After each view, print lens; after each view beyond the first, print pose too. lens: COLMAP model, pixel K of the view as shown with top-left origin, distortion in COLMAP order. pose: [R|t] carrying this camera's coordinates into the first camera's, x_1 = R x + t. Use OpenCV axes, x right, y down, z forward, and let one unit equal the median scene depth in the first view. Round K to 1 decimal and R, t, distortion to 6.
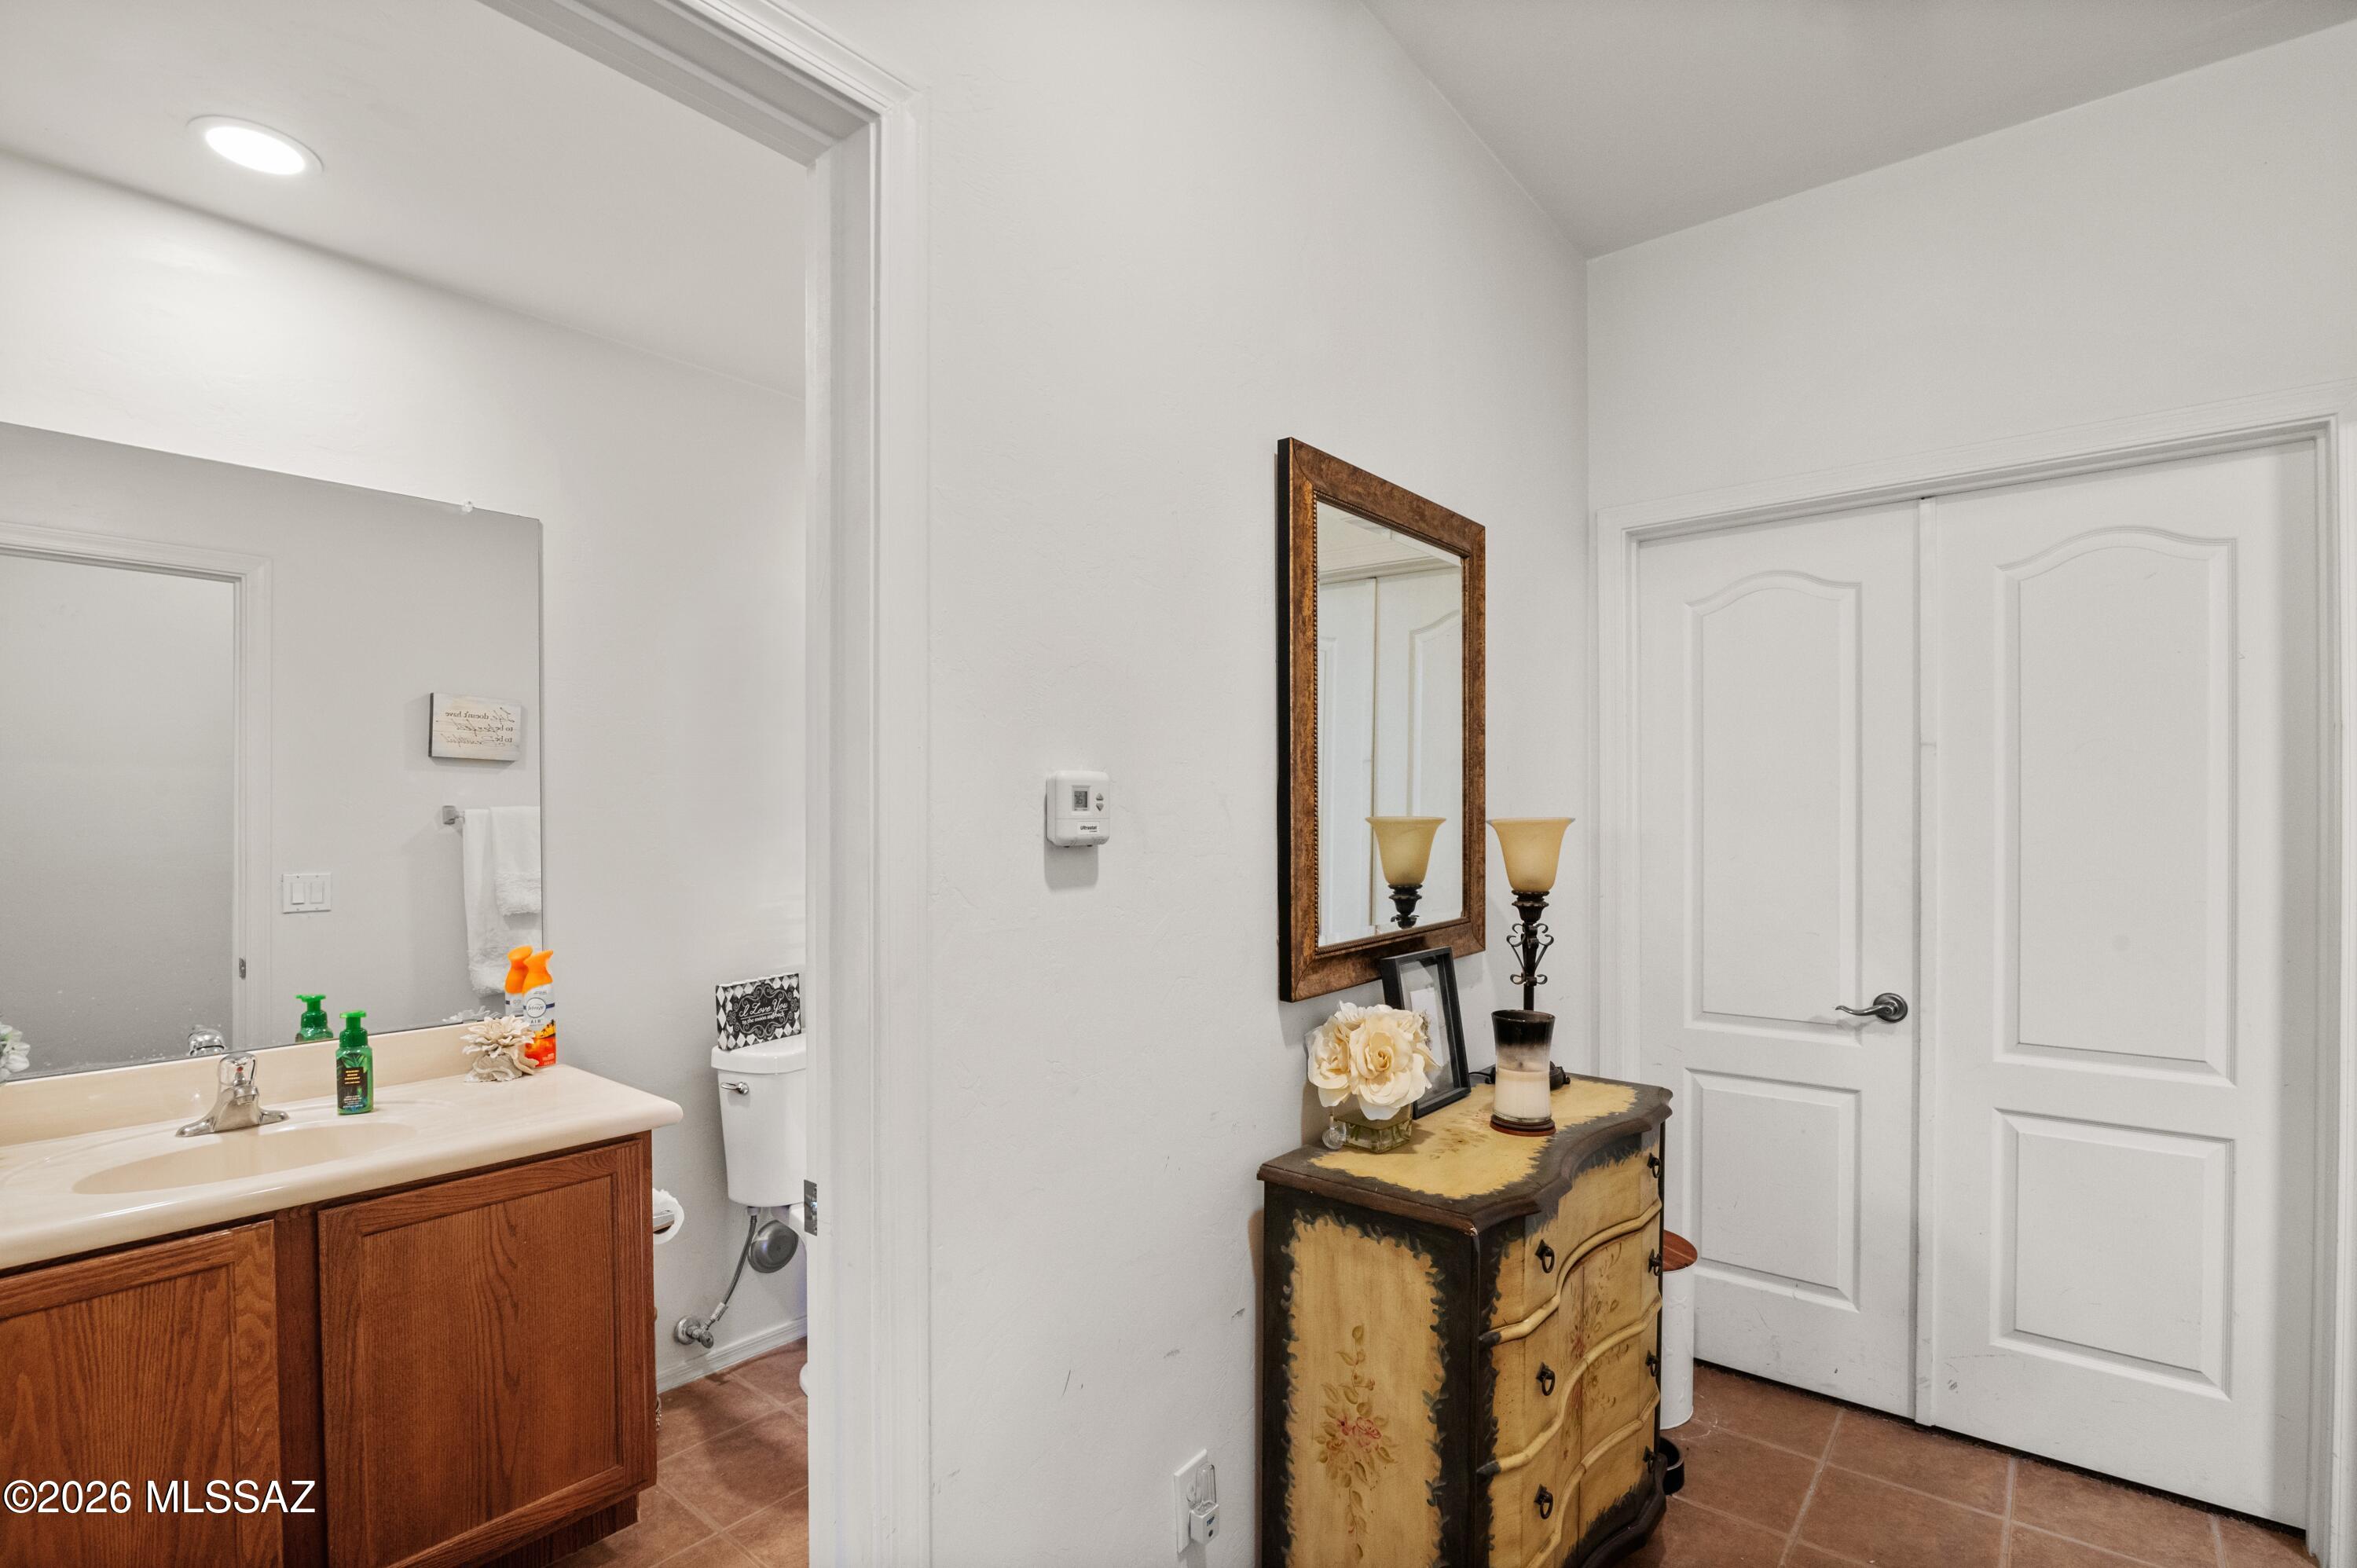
lens RADIAL K [[1085.9, 0, 1178.5], [0, 1085.9, 791.7], [0, 0, 1]] dist [-0.024002, 0.000250]
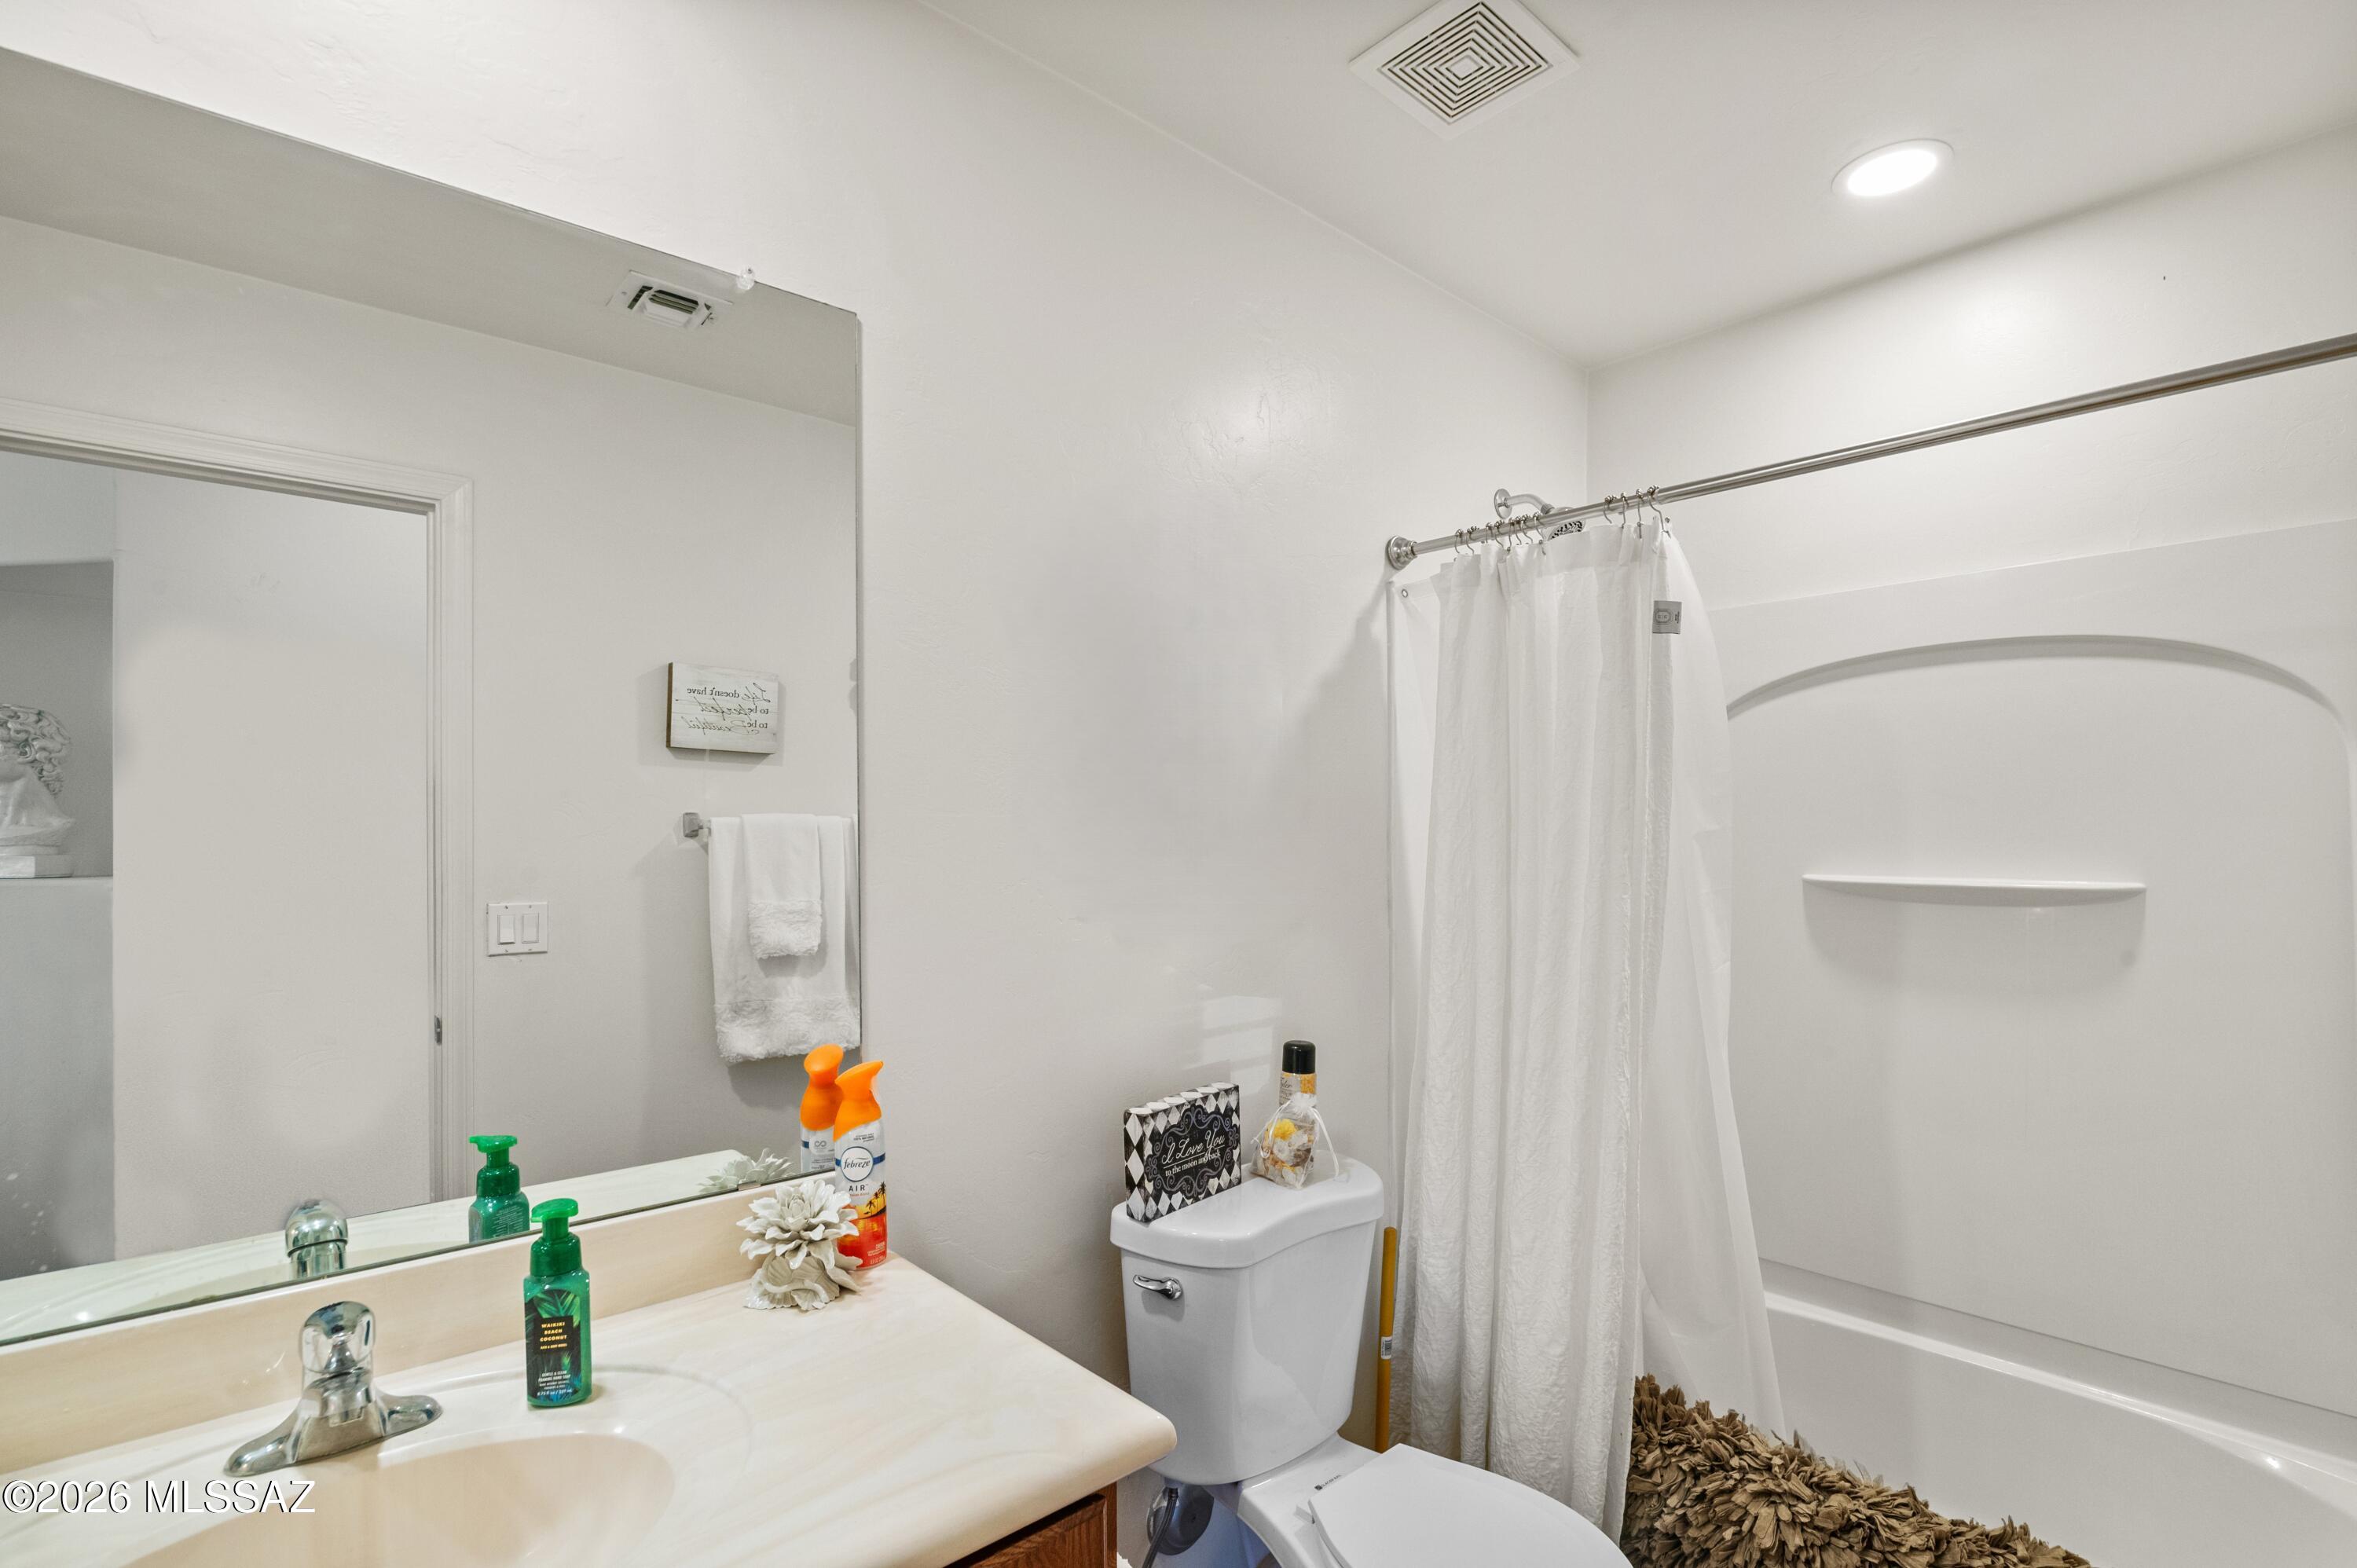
lens RADIAL K [[1085.9, 0, 1178.7], [0, 1085.9, 799.8], [0, 0, 1]] dist [-0.024002, 0.000250]
pose [[0.987877, -0.003283, -0.155207, -0.304557], [0.002860, 0.999992, -0.002949, 0.009857], [0.155215, 0.002469, 0.987878, 0.413894]]
